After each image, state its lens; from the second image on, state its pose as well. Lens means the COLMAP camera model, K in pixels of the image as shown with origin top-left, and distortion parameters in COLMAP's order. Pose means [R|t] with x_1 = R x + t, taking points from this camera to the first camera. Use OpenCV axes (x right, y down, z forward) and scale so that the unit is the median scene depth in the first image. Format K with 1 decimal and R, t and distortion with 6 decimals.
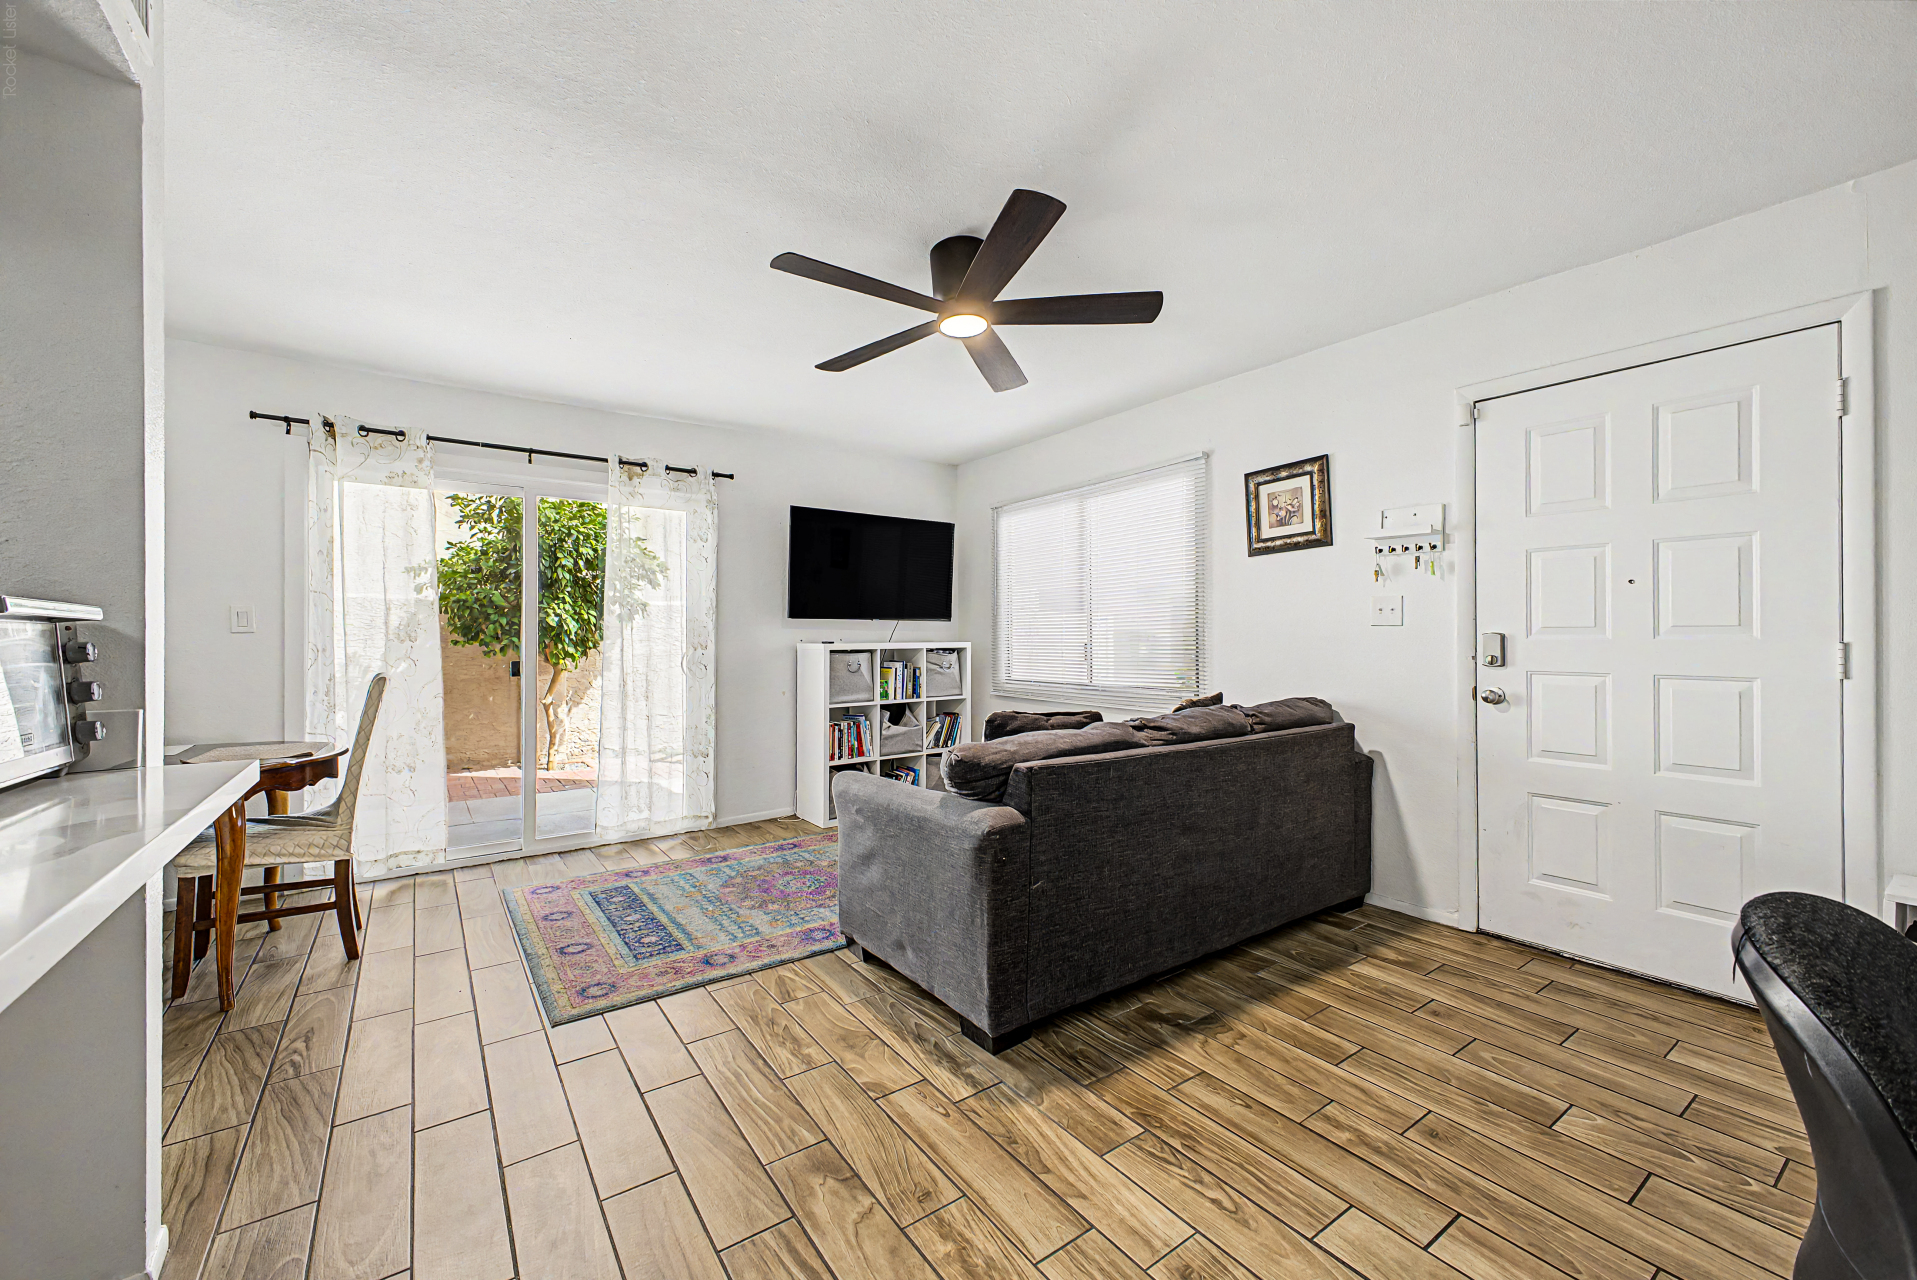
lens RADIAL K [[759.1, 0, 957.1], [0, 759.1, 635.1], [0, 0, 1]] dist [-0.001623, -0.000012]
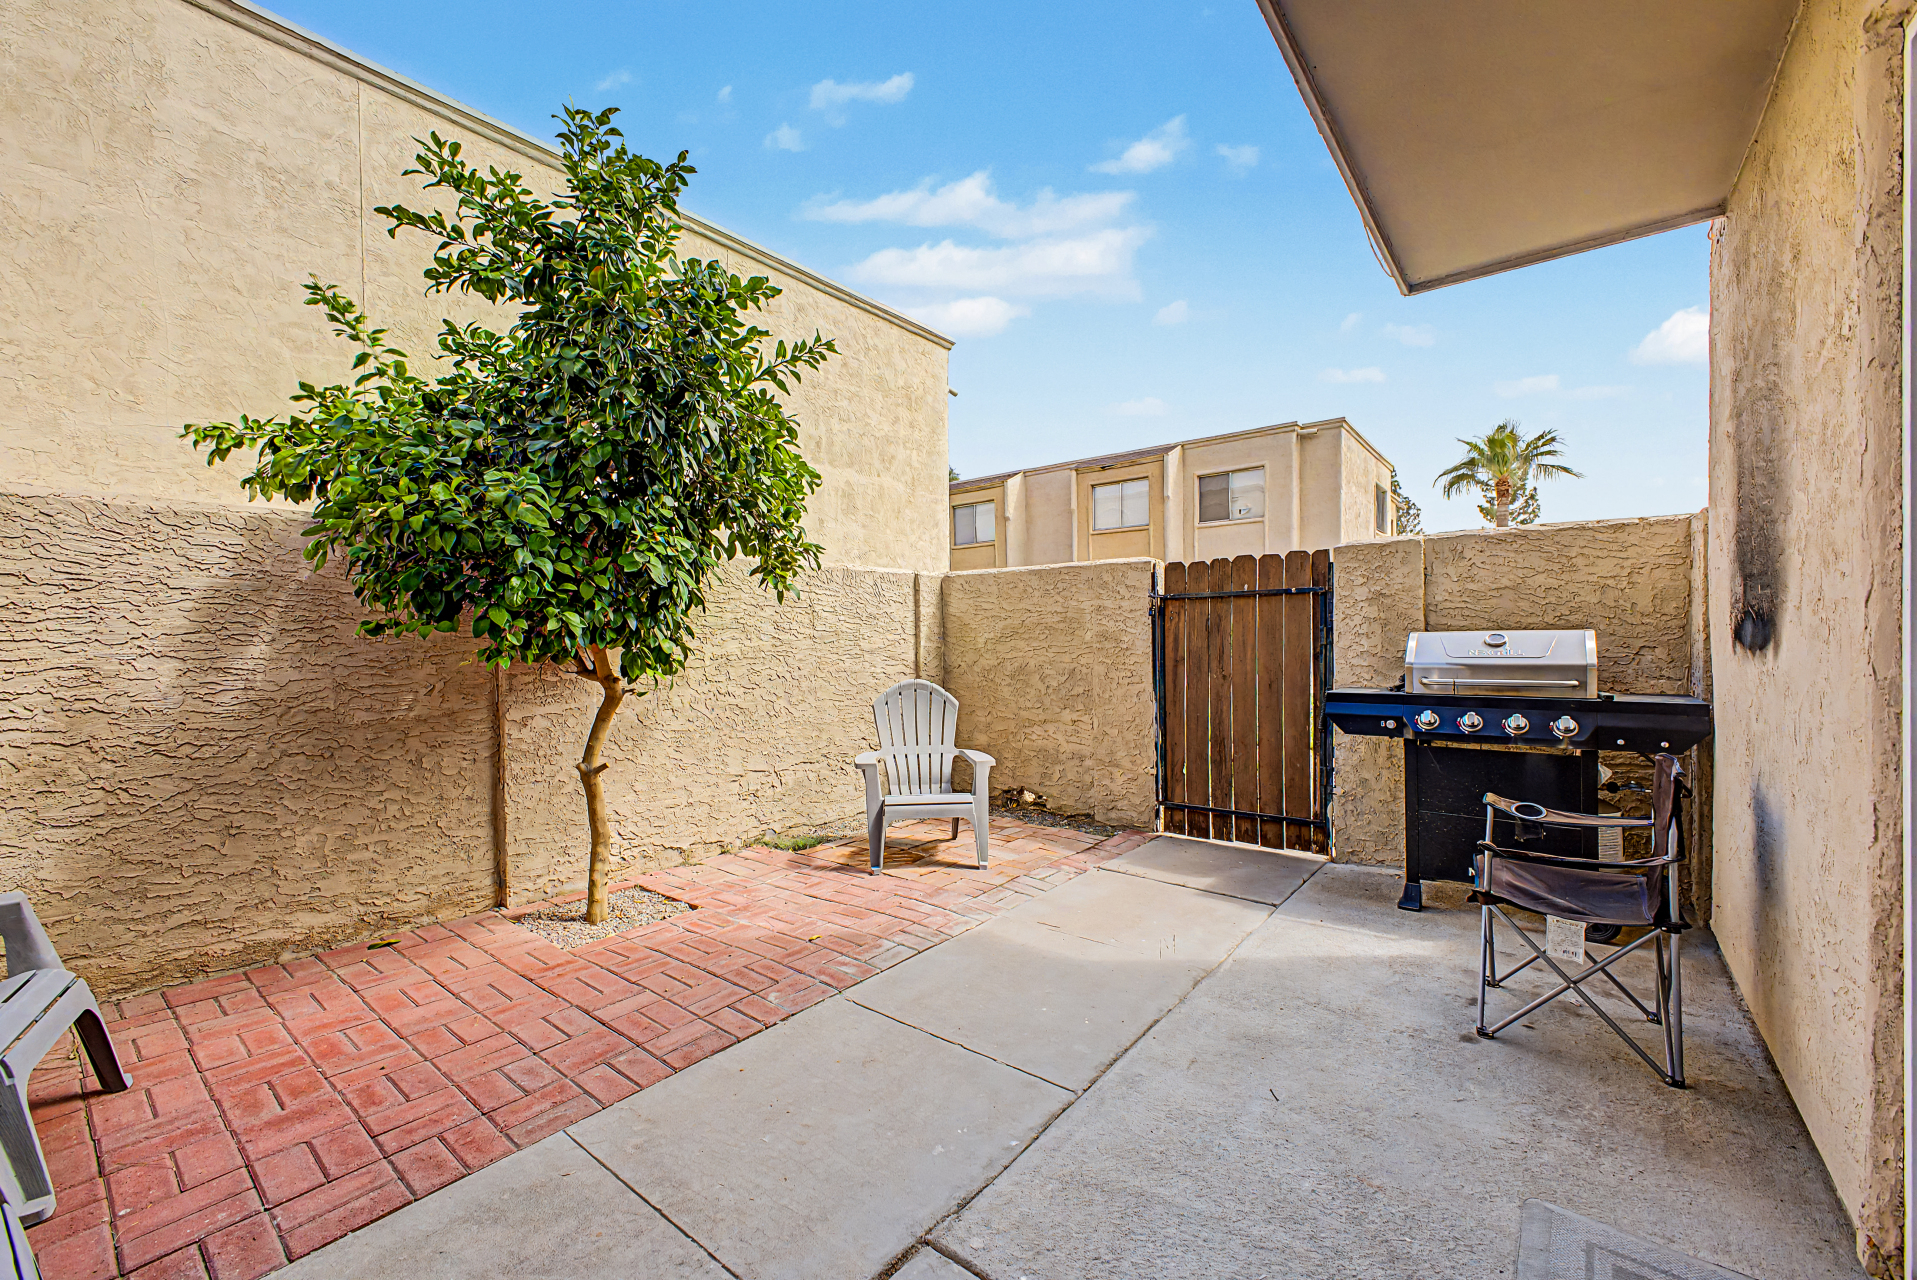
lens RADIAL K [[759.1, 0, 960.7], [0, 759.1, 645.4], [0, 0, 1]] dist [-0.001623, -0.000012]
pose [[0.961833, -0.010170, 0.273447, -0.447402], [0.008373, 0.999935, 0.007737, 0.016869], [-0.273508, -0.005152, 0.961856, 0.517101]]
